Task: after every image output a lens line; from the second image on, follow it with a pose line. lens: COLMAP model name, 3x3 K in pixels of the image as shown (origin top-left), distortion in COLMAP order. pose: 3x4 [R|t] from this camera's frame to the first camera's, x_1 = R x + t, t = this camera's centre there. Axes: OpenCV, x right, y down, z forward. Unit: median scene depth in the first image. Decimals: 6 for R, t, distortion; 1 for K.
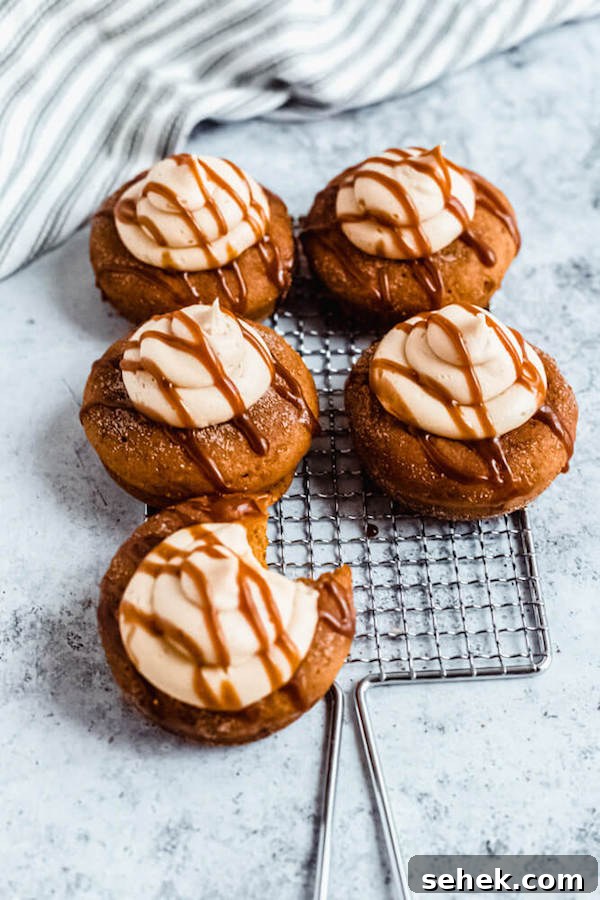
lens RADIAL K [[1434.8, 0, 300.0], [0, 1434.8, 450.0], [0, 0, 1]] dist [0.011008, 0.020878]
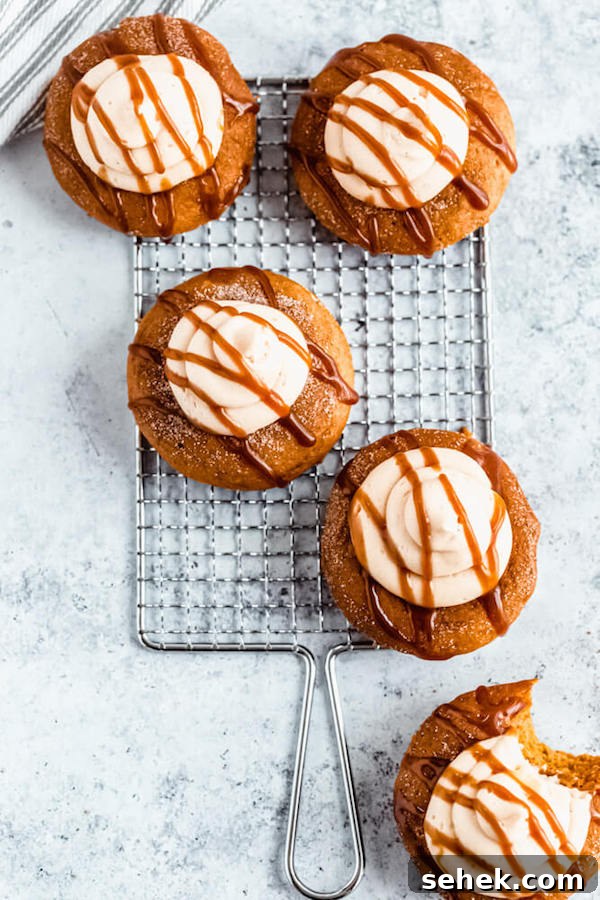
lens RADIAL K [[2911.3, 0, 300.0], [0, 2911.3, 450.0], [0, 0, 1]] dist [0.044409, -1.139437]
pose [[0.999747, 0.016480, -0.015326, 0.048526], [-0.006330, 0.859420, 0.511231, -1.122505], [0.021597, -0.511004, 0.859307, -0.885581]]
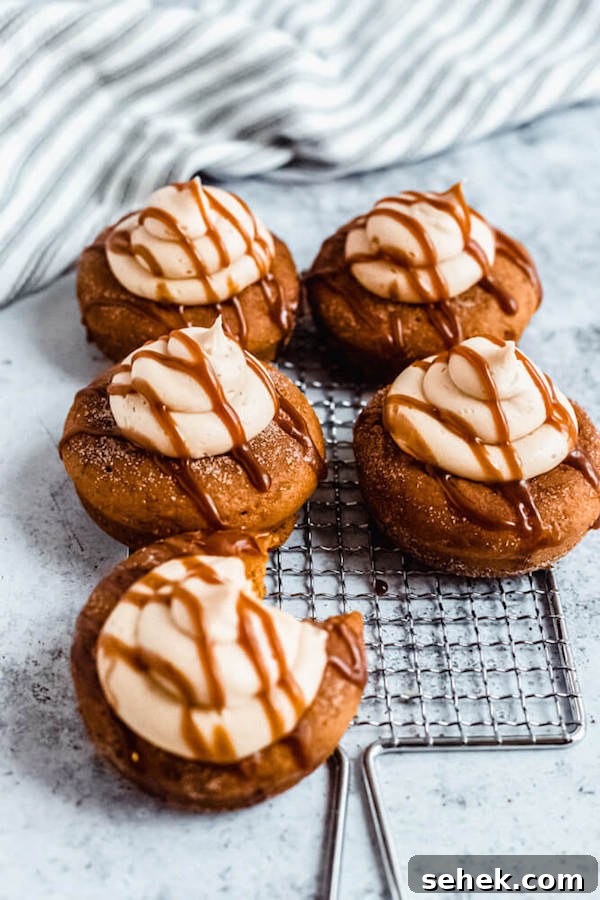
lens RADIAL K [[1445.6, 0, 300.0], [0, 1445.6, 450.0], [0, 0, 1]] dist [0.012246, 0.032099]
pose [[0.998965, 0.035827, 0.028041, -0.029473], [-0.031659, 0.990053, -0.137090, 0.100765], [-0.032674, 0.136060, 0.990162, 0.104560]]
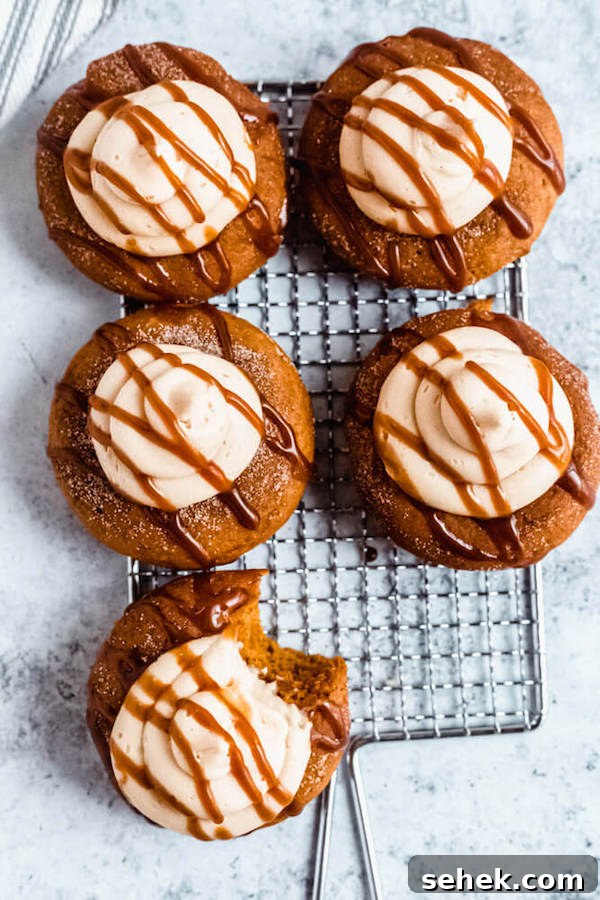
lens RADIAL K [[1445.6, 0, 300.0], [0, 1445.6, 450.0], [0, 0, 1]] dist [0.012246, 0.032099]
pose [[0.999999, 0.001278, -0.000248, 0.004272], [-0.000906, 0.819881, 0.572533, -0.563488], [0.000935, -0.572532, 0.819882, 0.275251]]
